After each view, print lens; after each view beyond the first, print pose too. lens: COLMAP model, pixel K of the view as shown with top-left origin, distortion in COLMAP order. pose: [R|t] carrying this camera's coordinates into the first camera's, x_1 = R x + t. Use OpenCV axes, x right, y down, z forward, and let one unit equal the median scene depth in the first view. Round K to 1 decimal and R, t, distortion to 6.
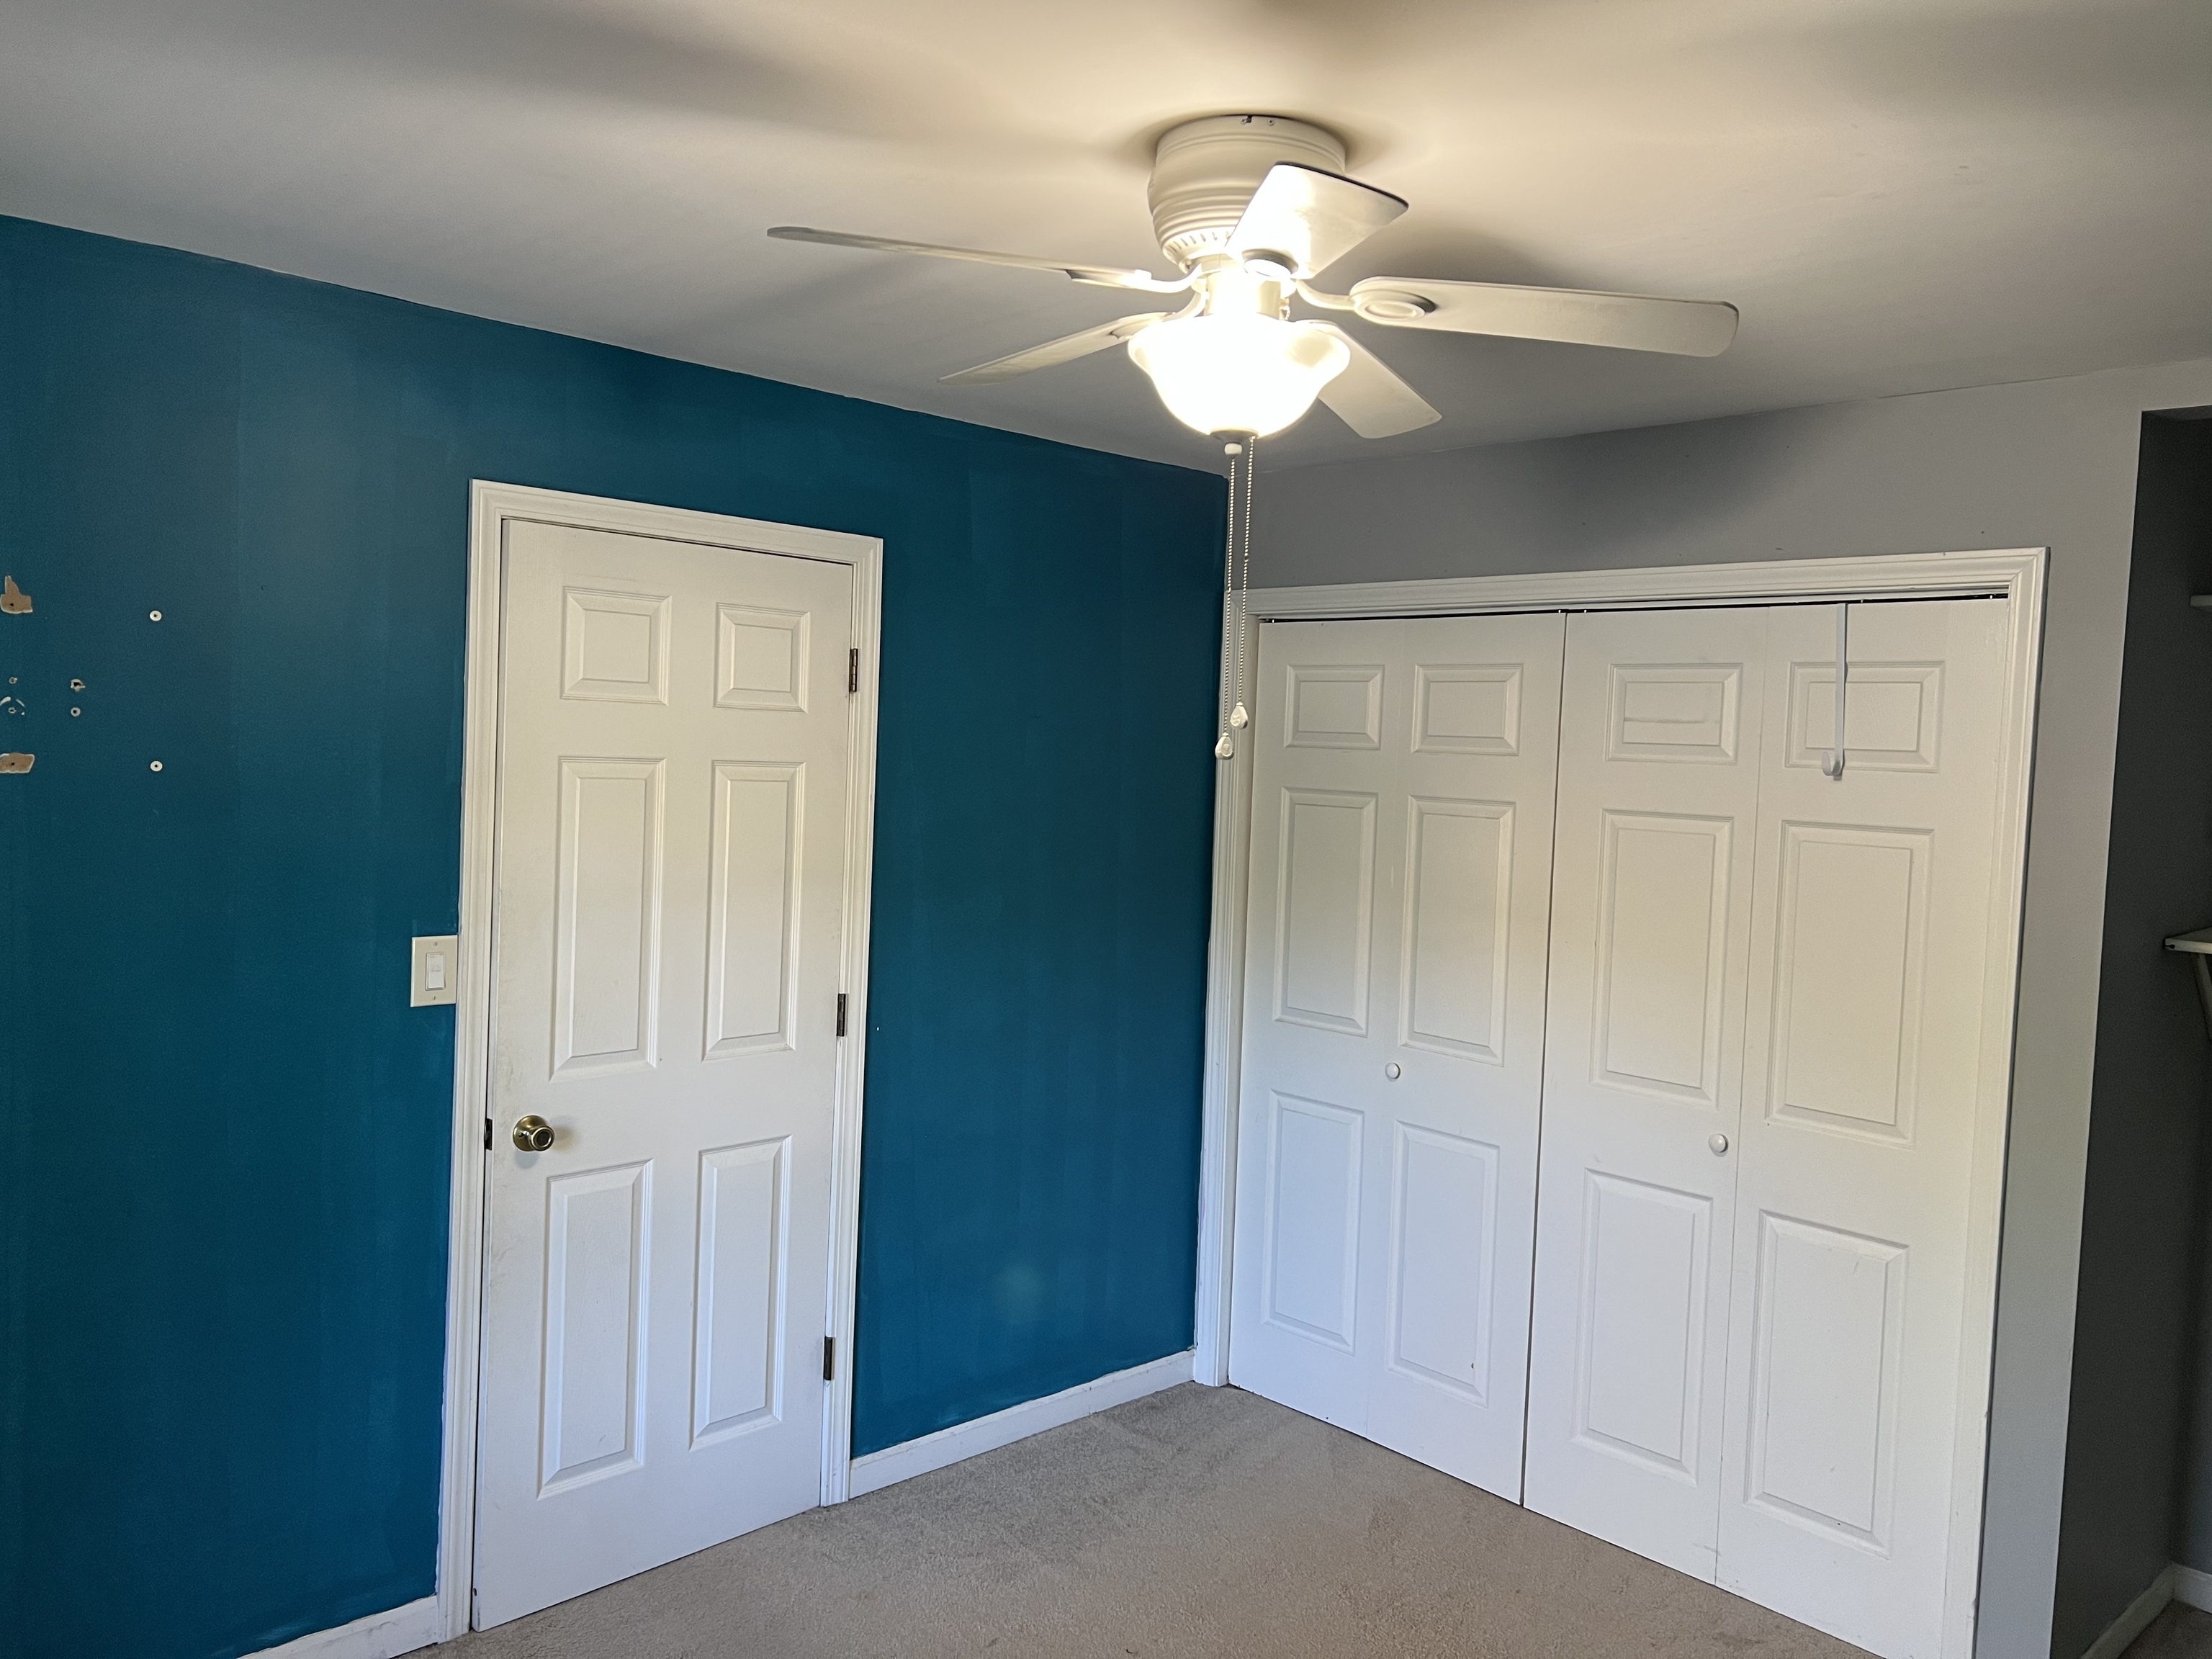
lens RADIAL K [[1692.4, 0, 1107.6], [0, 1692.4, 829.1], [0, 0, 1]] dist [0.028895, -0.004664]
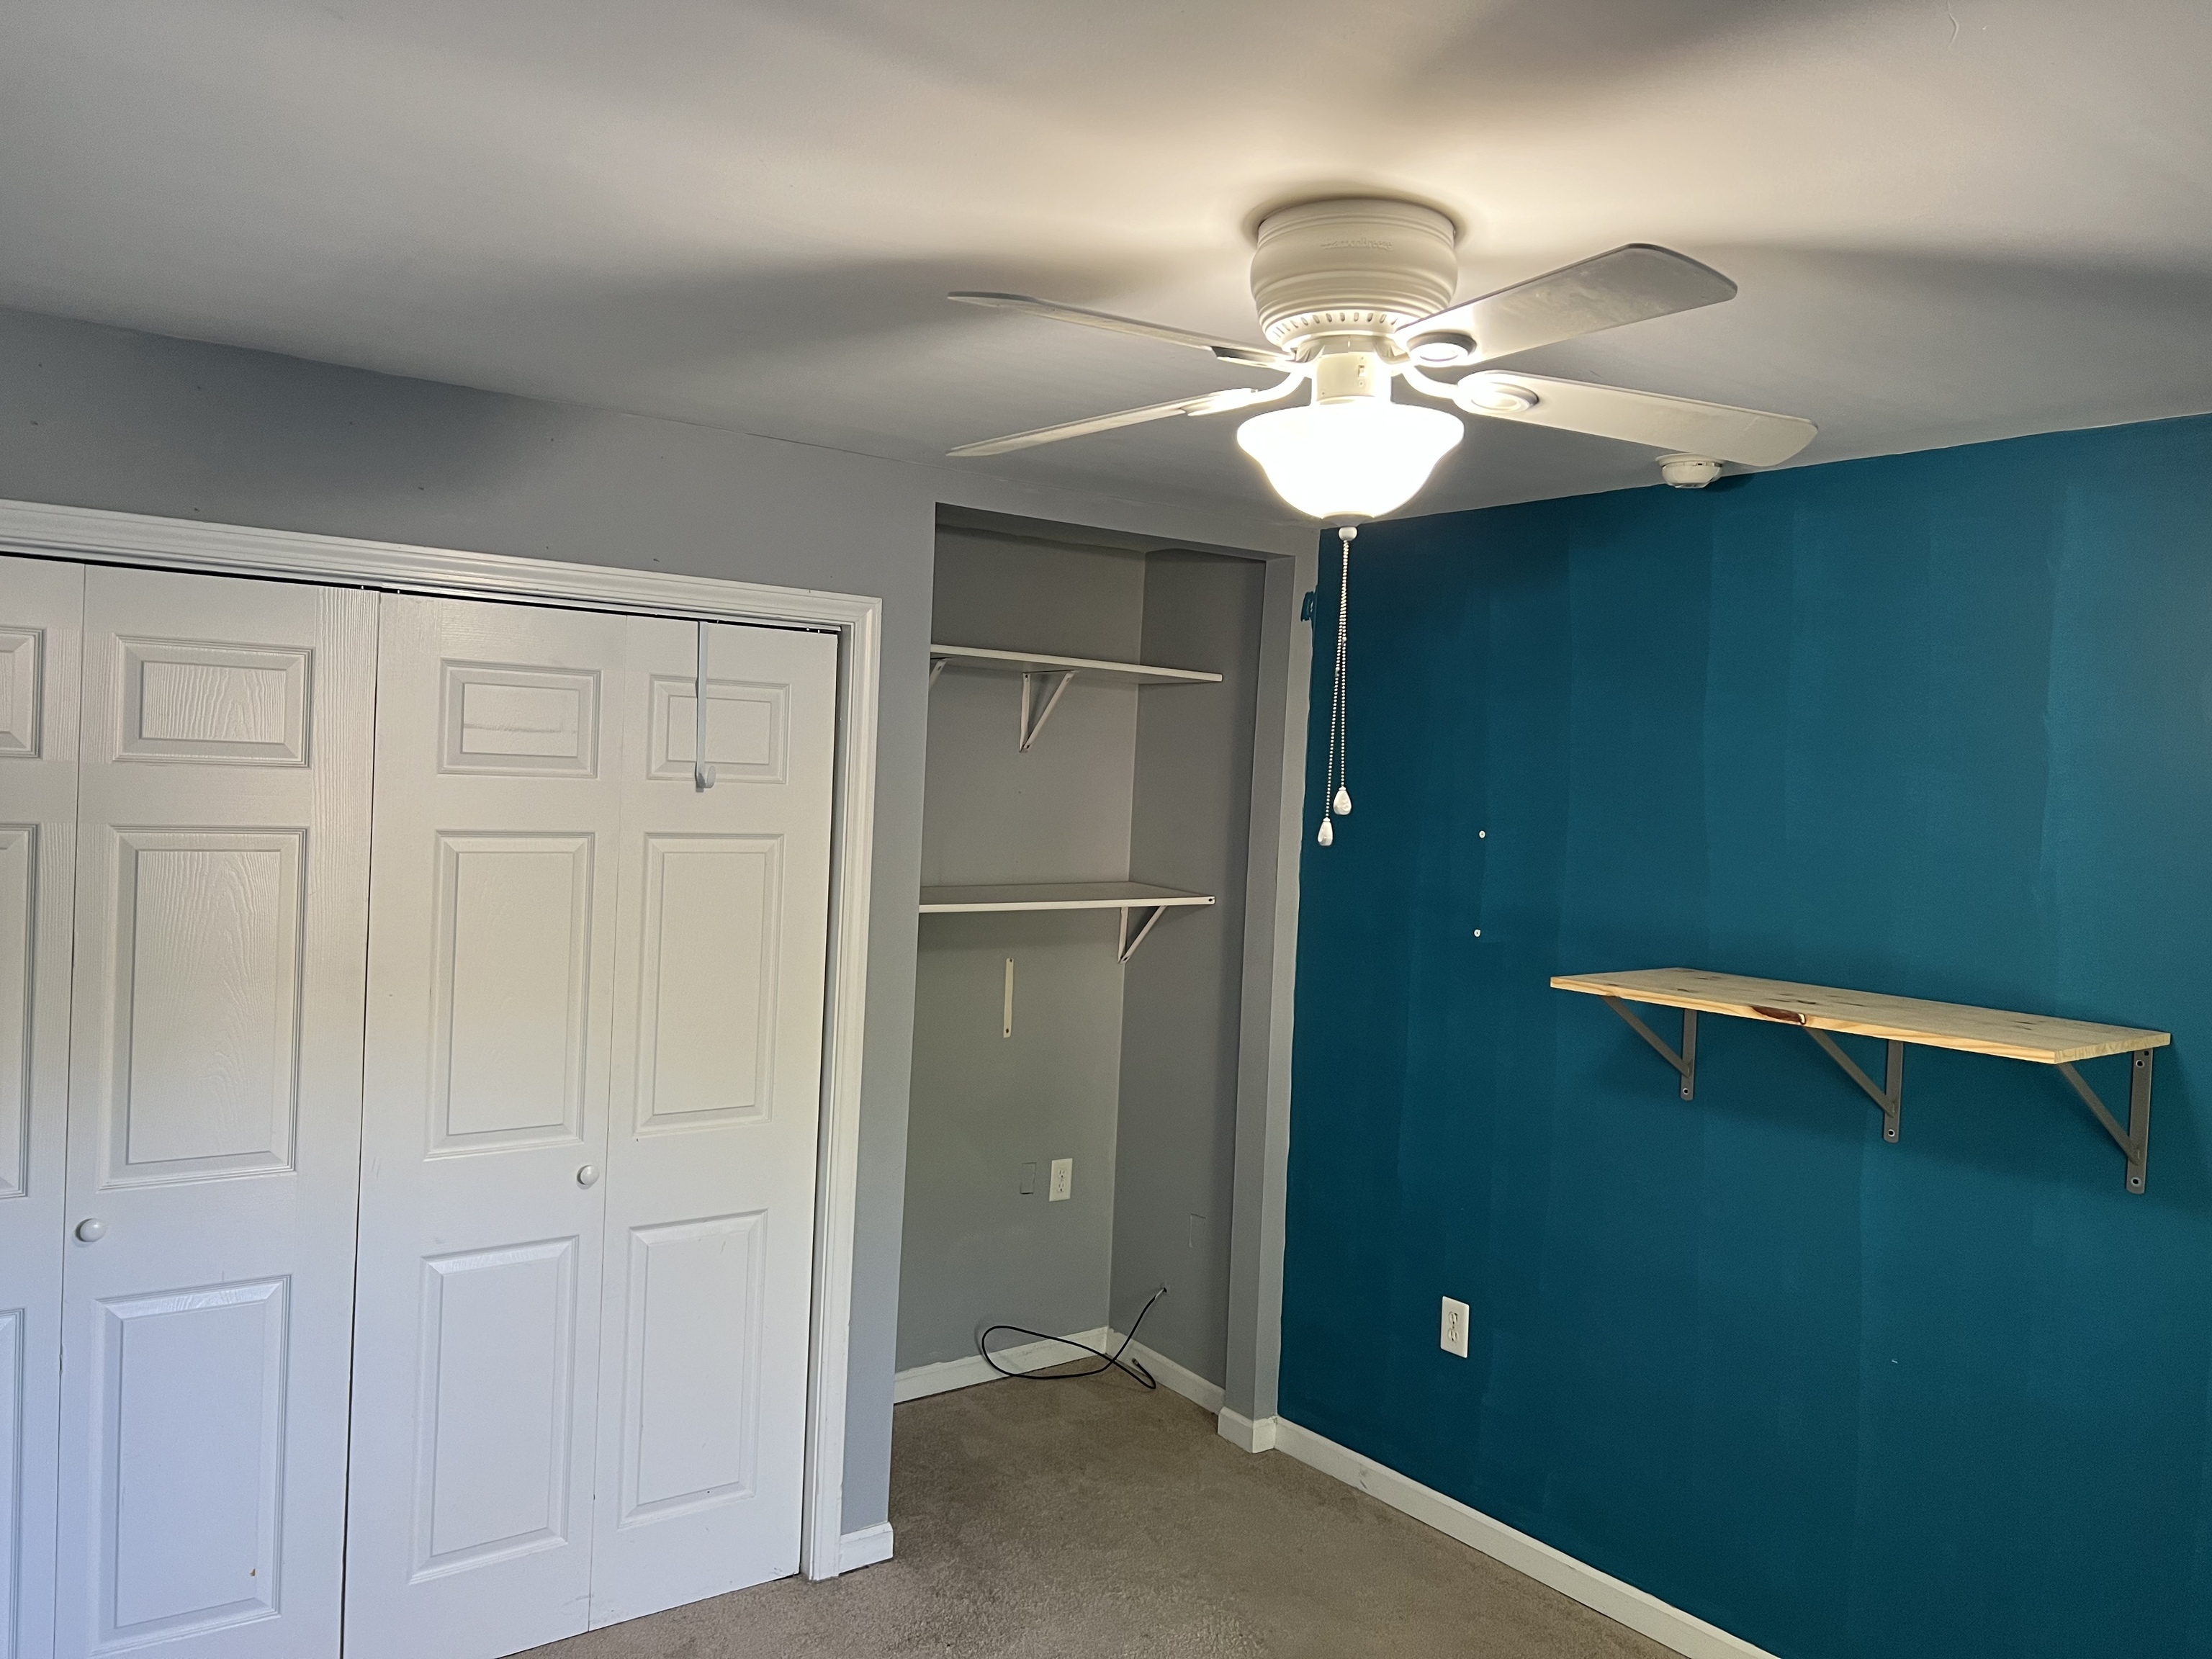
lens RADIAL K [[1692.4, 0, 1095.5], [0, 1692.4, 826.6], [0, 0, 1]] dist [0.028895, -0.004664]
pose [[0.091371, -0.058311, 0.994108, -0.564694], [0.022353, 0.998153, 0.056494, -0.059020], [-0.995566, 0.017059, 0.092505, 0.645312]]
